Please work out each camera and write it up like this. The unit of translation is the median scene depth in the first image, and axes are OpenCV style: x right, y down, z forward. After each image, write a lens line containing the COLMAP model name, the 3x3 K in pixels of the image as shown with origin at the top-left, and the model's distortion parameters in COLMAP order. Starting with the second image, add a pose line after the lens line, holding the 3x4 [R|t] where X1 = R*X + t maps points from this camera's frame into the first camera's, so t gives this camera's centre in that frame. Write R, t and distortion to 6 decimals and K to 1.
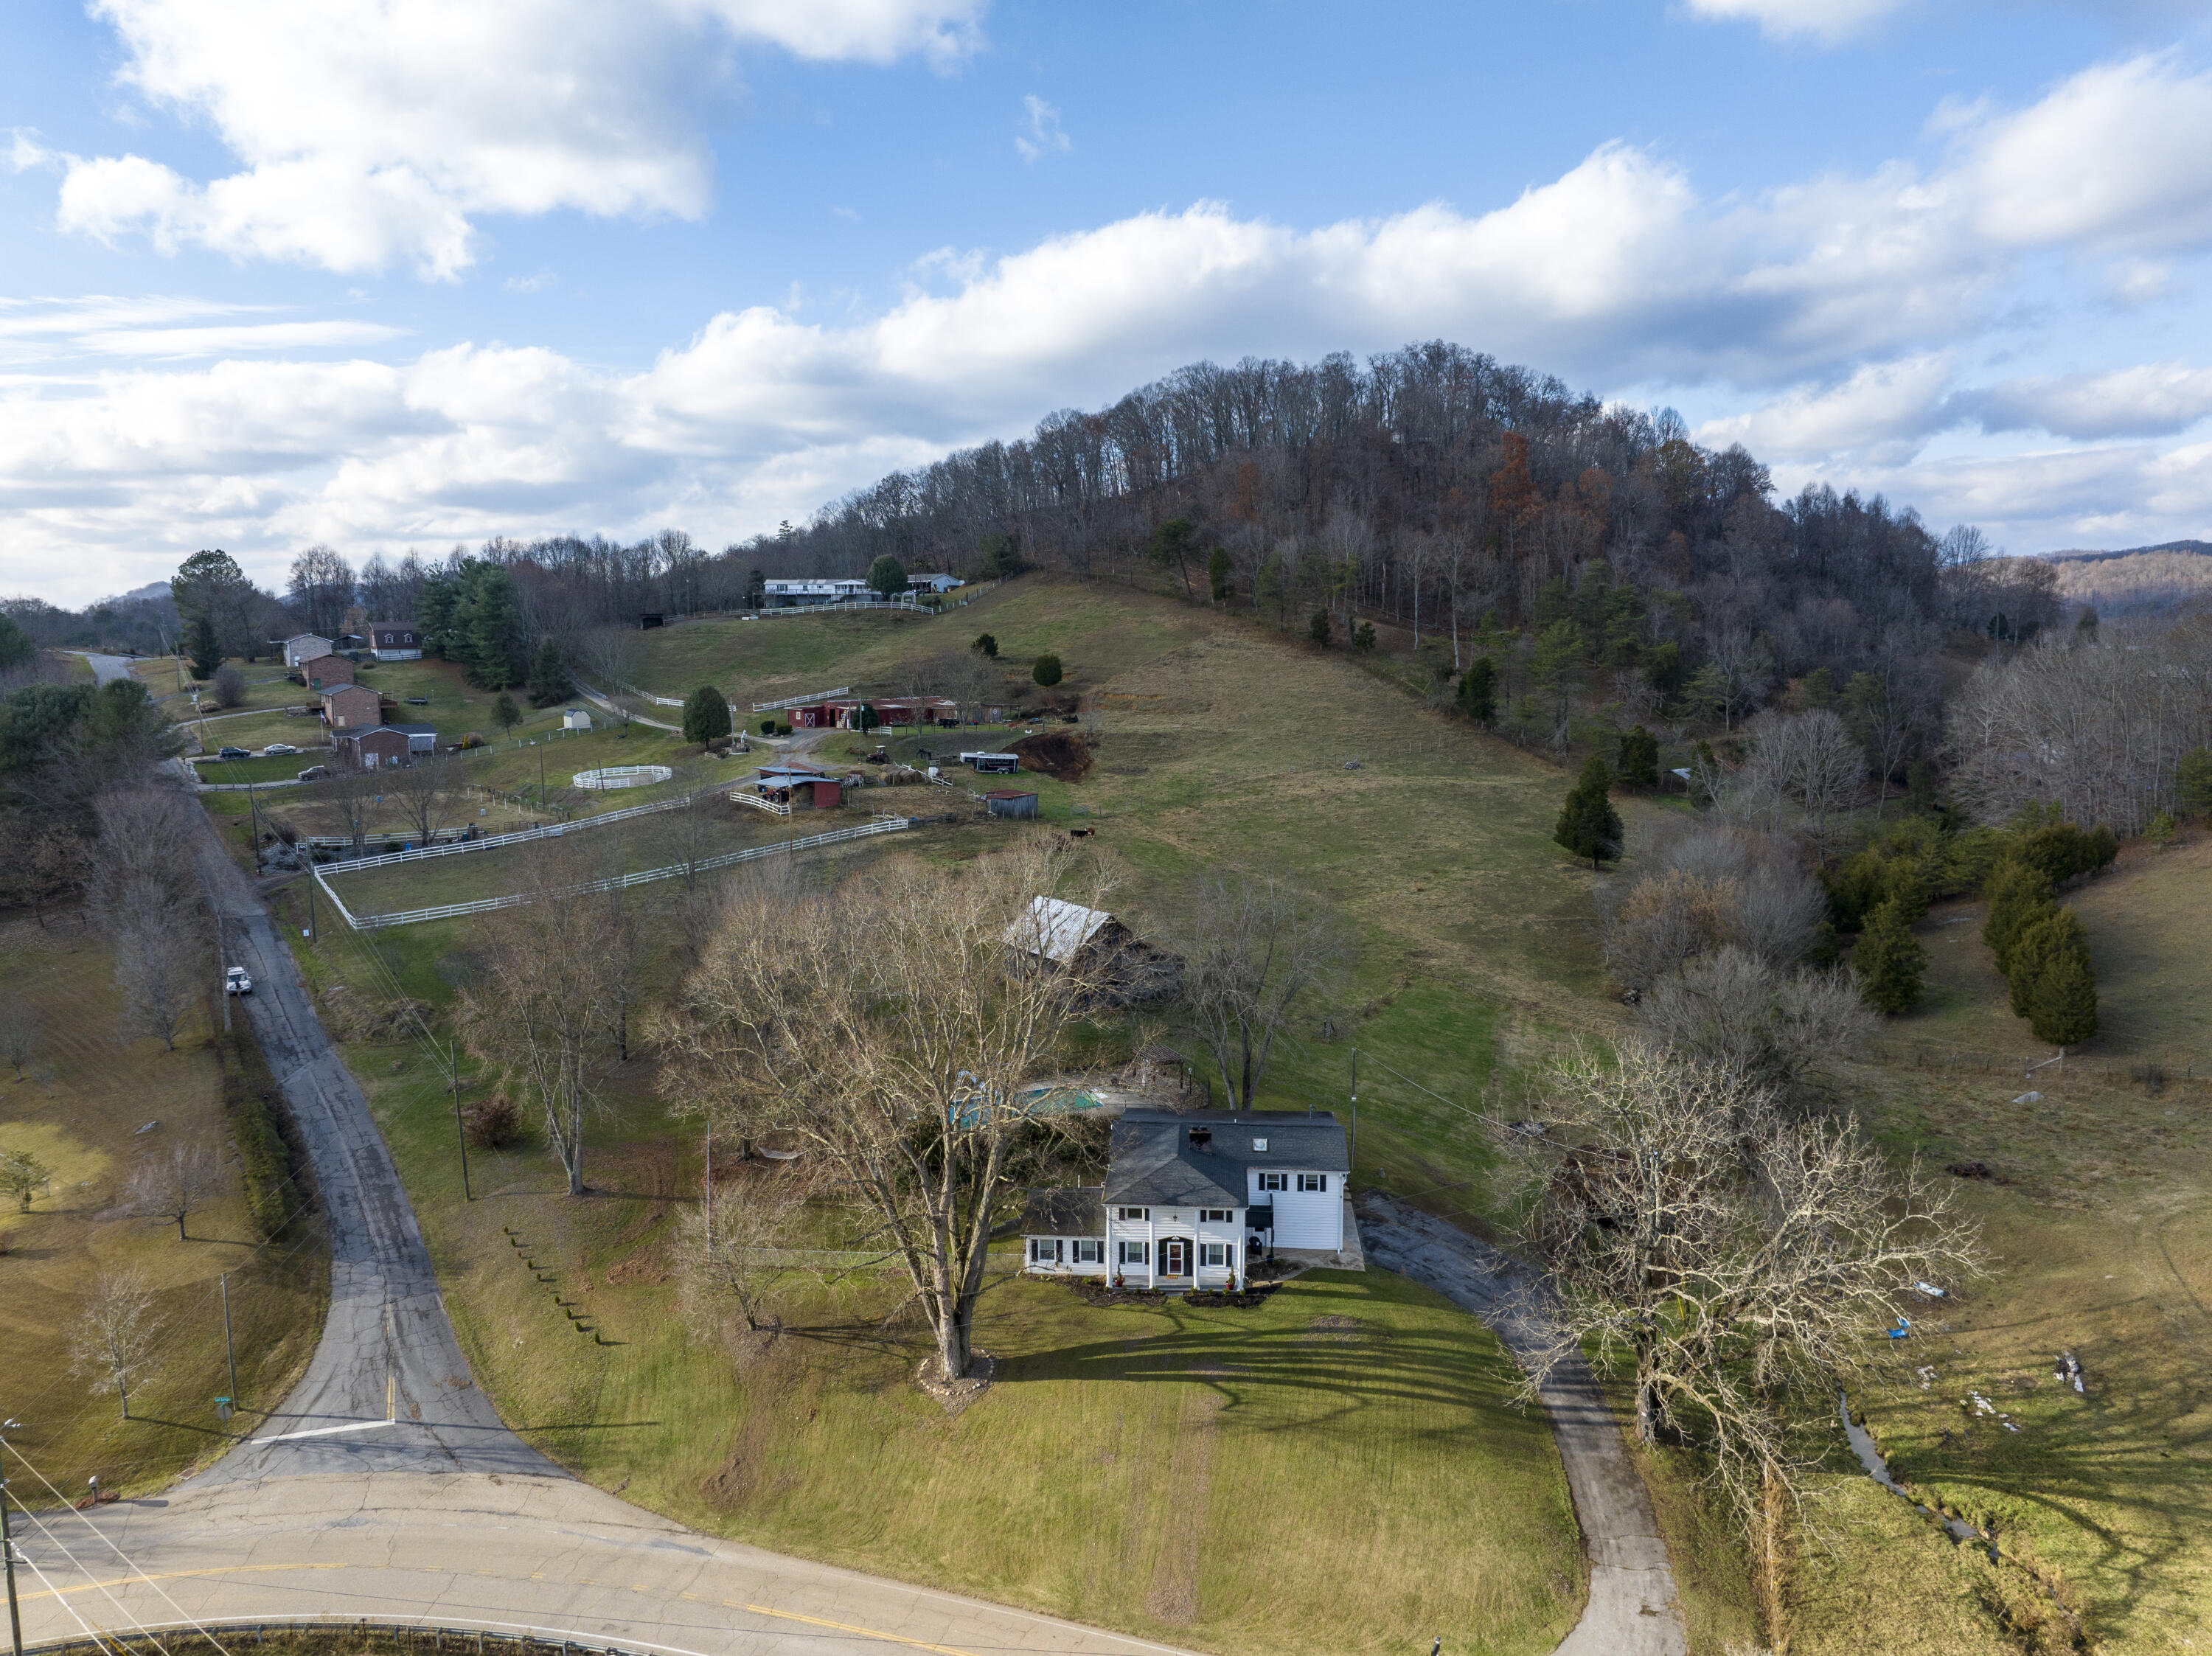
lens RADIAL K [[1556.9, 0, 1119.3], [0, 1556.9, 831.2], [0, 0, 1]] dist [-0.044977, 0.010789]
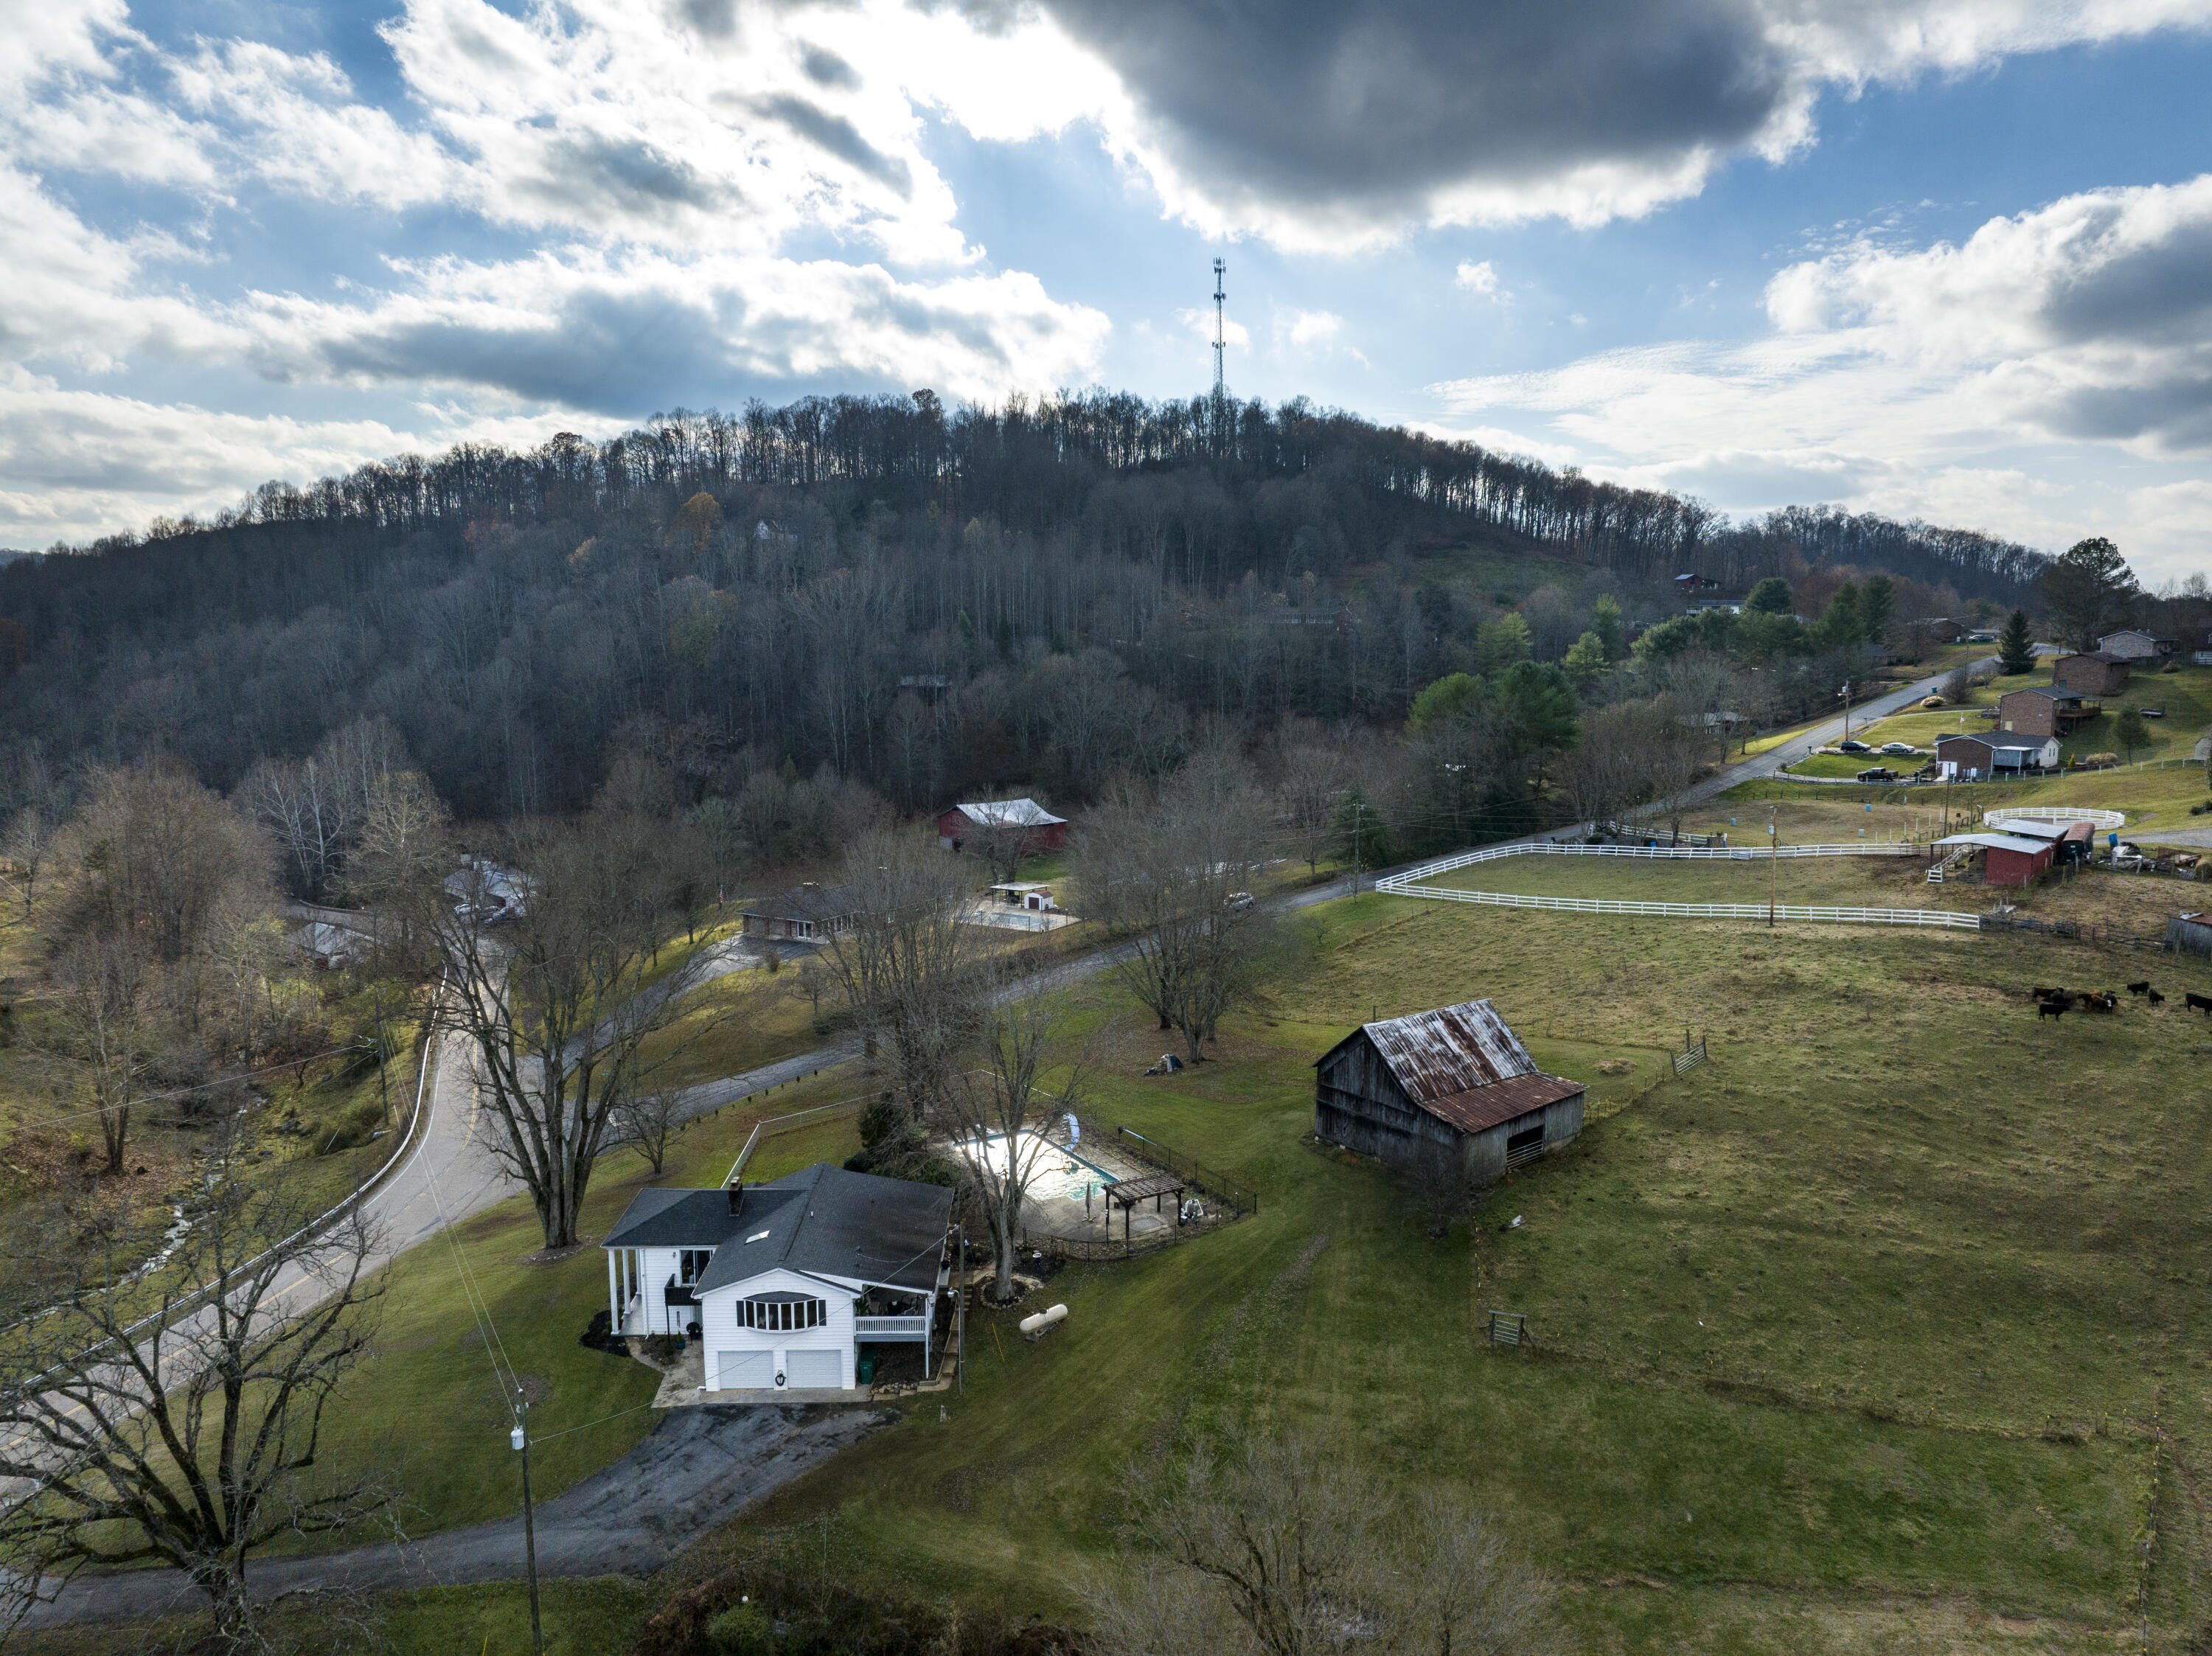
lens RADIAL K [[1556.9, 0, 1120.8], [0, 1556.9, 836.2], [0, 0, 1]] dist [-0.044977, 0.010789]
pose [[0.108216, 0.137067, -0.984633, 0.535444], [-0.136671, 0.983096, 0.121833, -0.083090], [0.984688, 0.121386, 0.125120, 0.624539]]
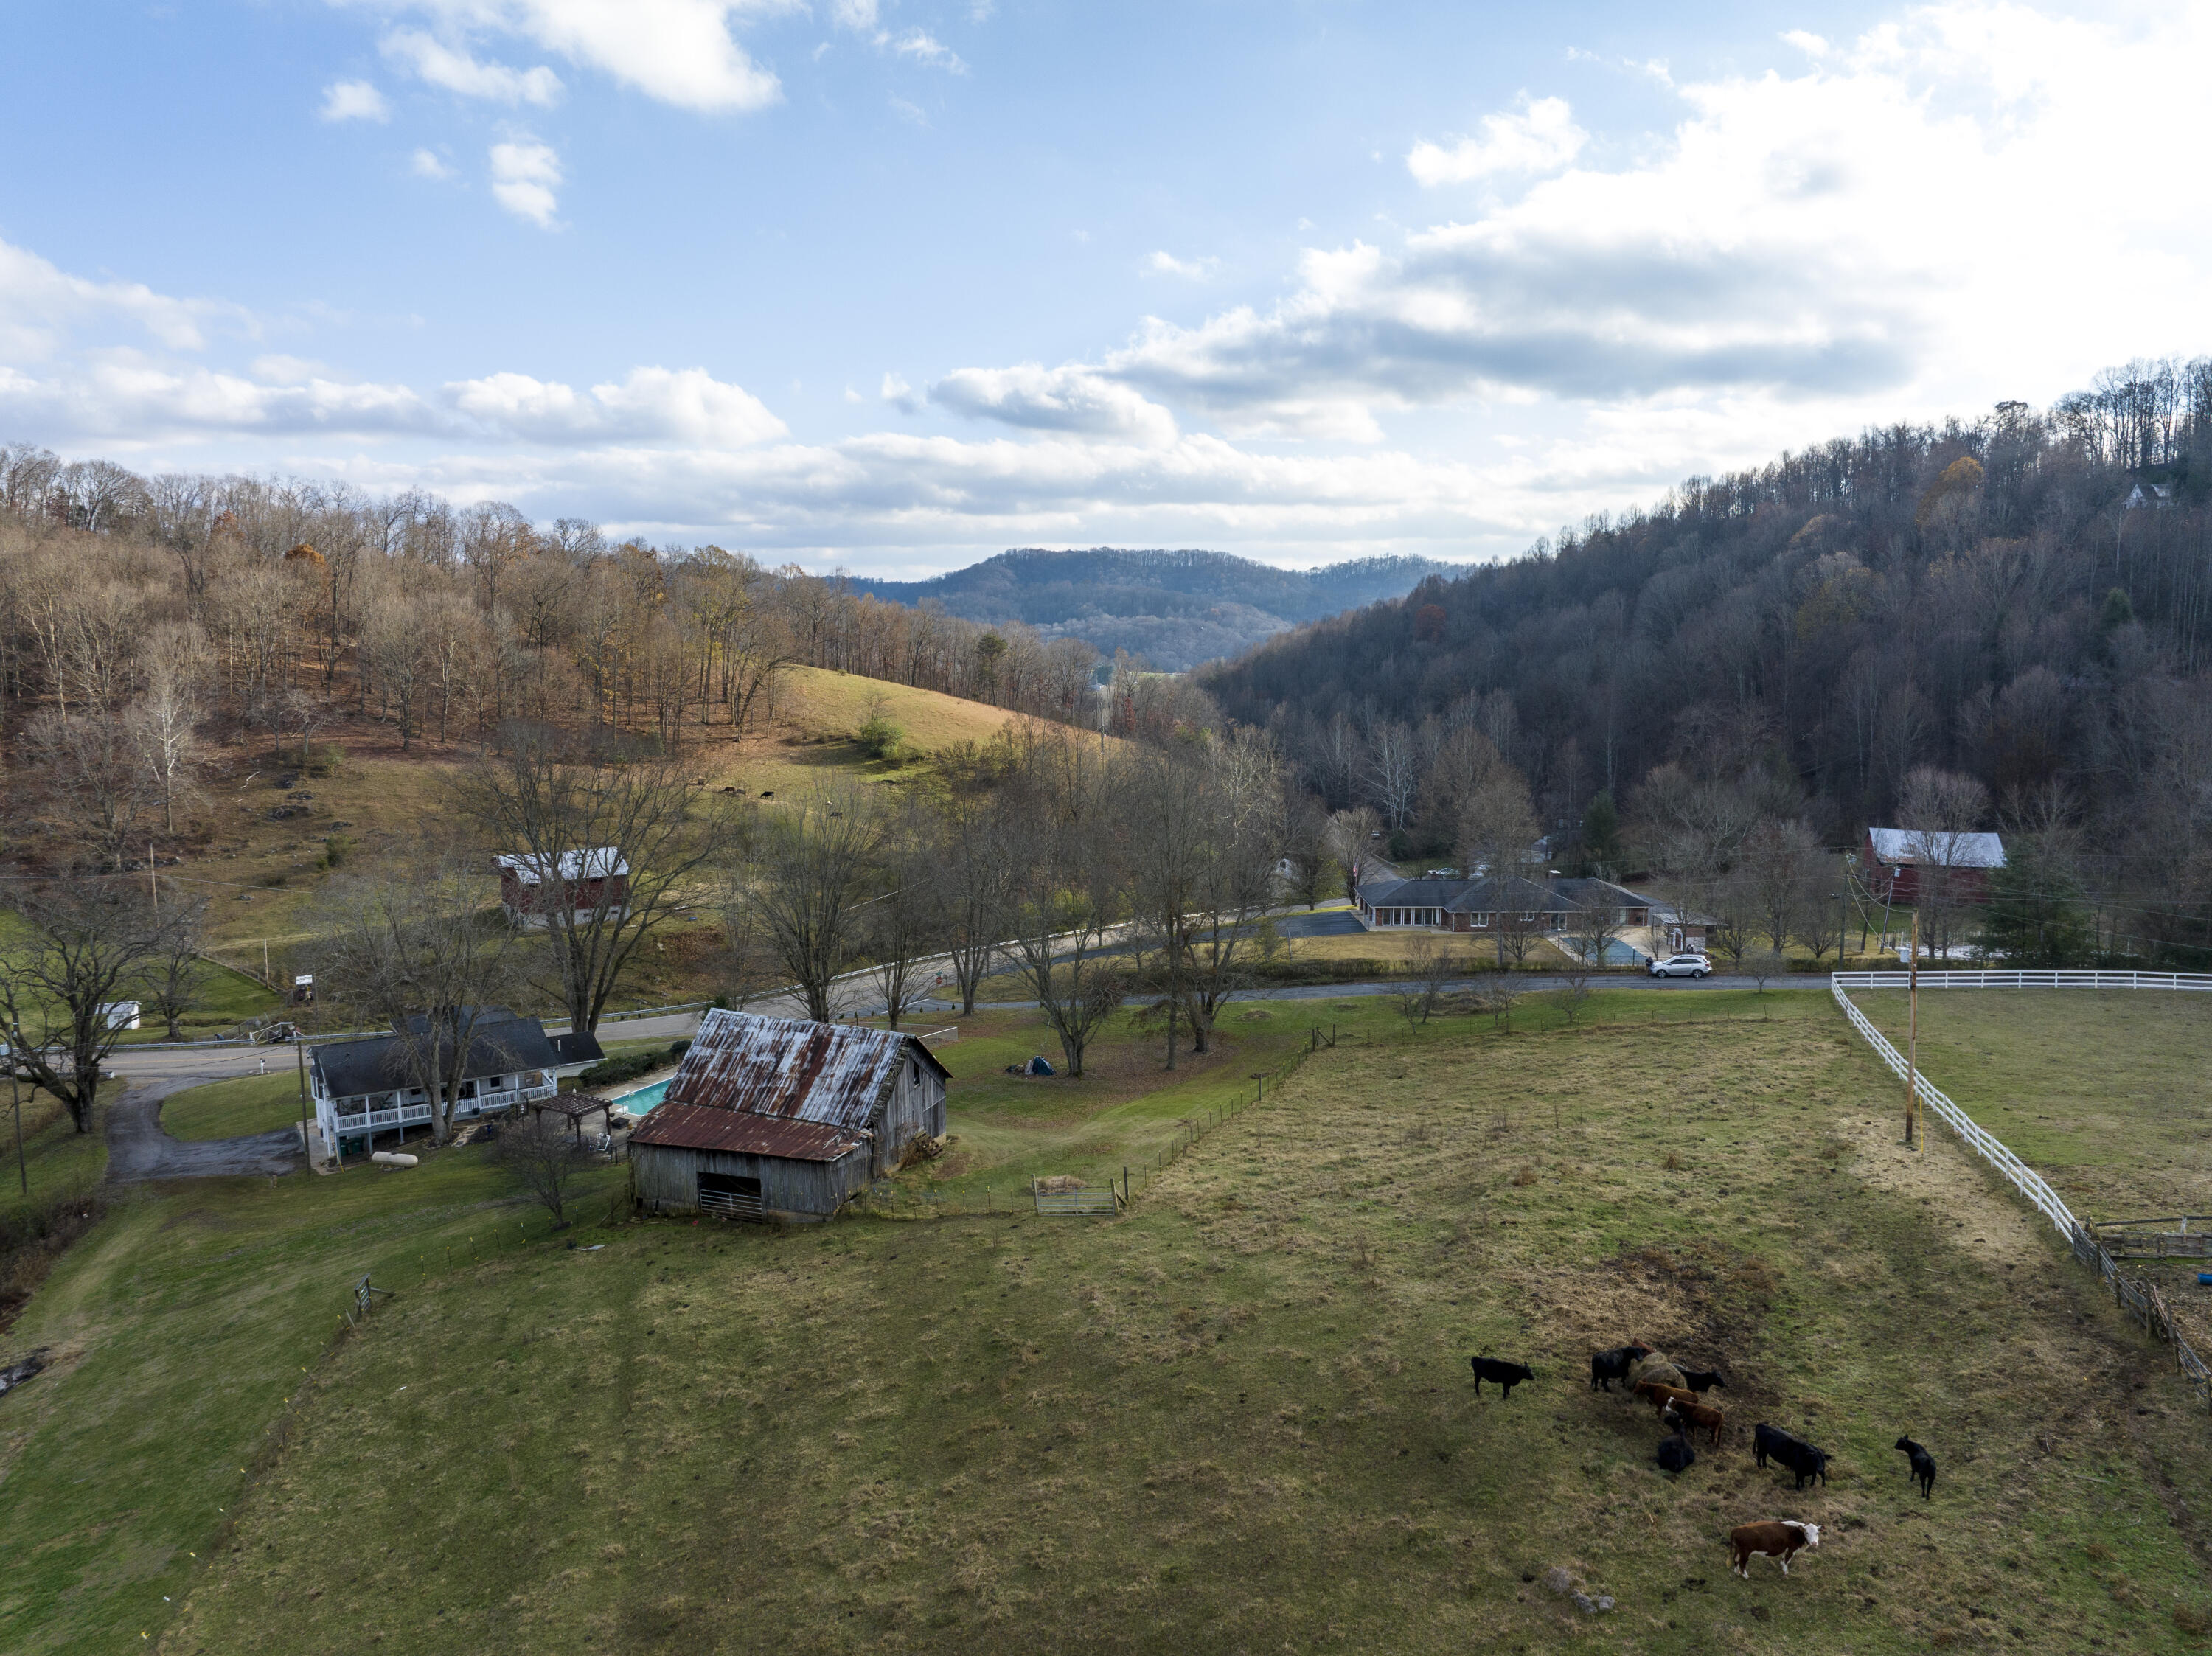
lens RADIAL K [[1556.9, 0, 1119.0], [0, 1556.9, 833.4], [0, 0, 1]] dist [-0.044977, 0.010789]
pose [[-0.803532, 0.081448, -0.589663, 0.183340], [-0.082215, 0.965916, 0.245453, -0.148628], [0.589557, 0.245709, -0.769448, 1.244962]]
